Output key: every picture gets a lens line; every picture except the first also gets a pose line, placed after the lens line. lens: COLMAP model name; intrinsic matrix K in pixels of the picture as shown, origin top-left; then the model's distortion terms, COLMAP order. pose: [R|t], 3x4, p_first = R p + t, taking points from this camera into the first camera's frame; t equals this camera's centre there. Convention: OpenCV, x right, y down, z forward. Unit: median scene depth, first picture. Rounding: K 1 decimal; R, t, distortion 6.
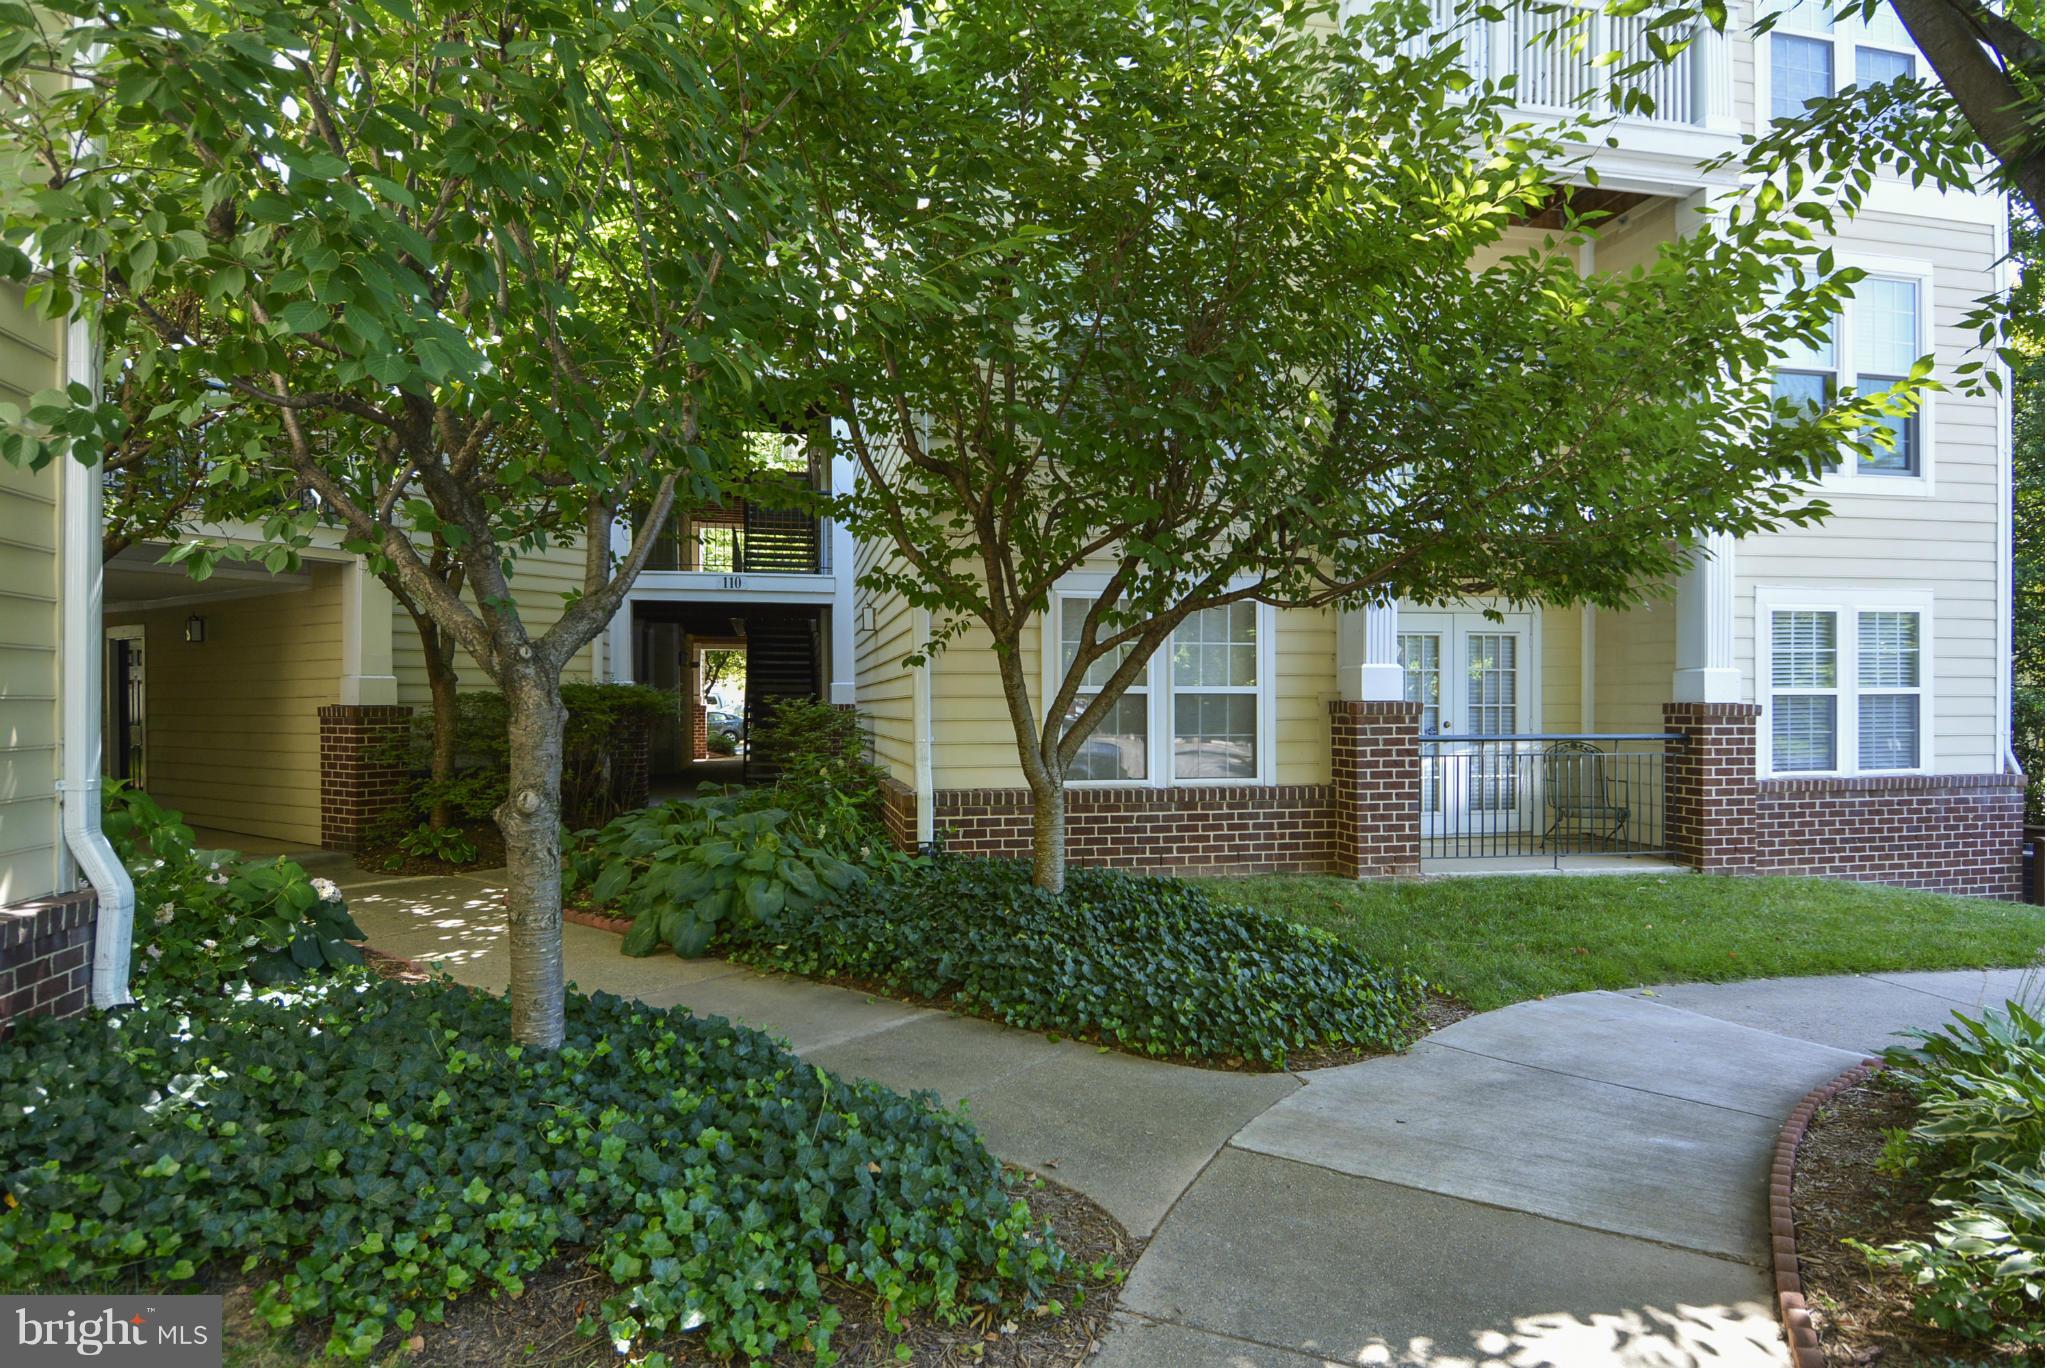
lens RADIAL K [[1172.6, 0, 1069.5], [0, 1172.6, 664.3], [0, 0, 1]] dist [0.001214, -0.000416]
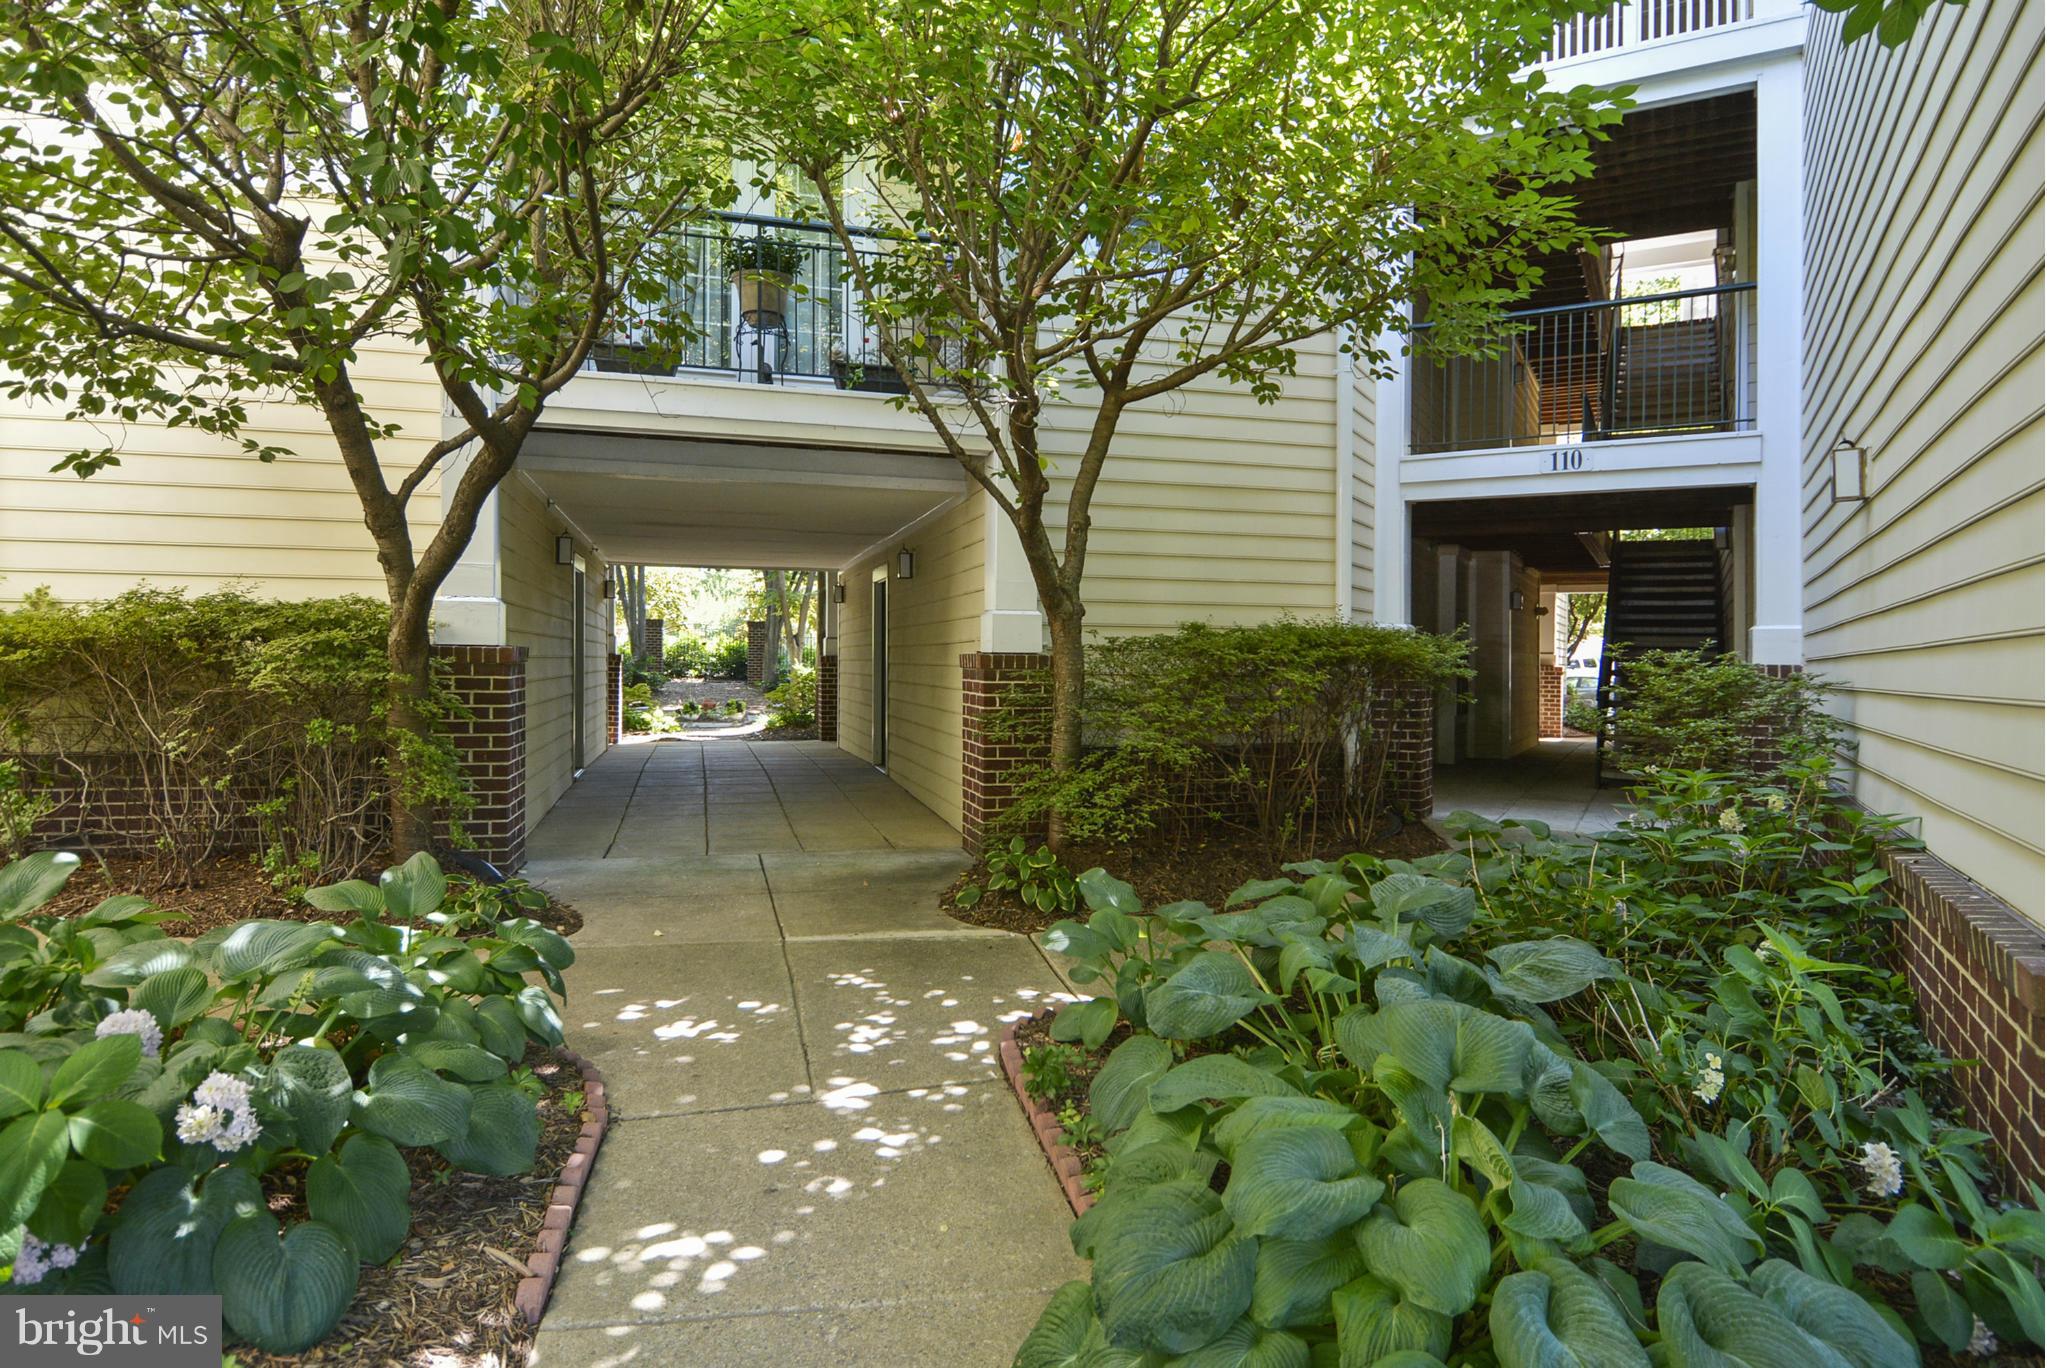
lens RADIAL K [[1172.6, 0, 1069.5], [0, 1172.6, 664.3], [0, 0, 1]] dist [0.001214, -0.000416]
pose [[0.747263, 0.015771, -0.664342, -0.077842], [0.004932, 0.999559, 0.029276, 0.016478], [0.664510, -0.025153, 0.746856, 0.382659]]
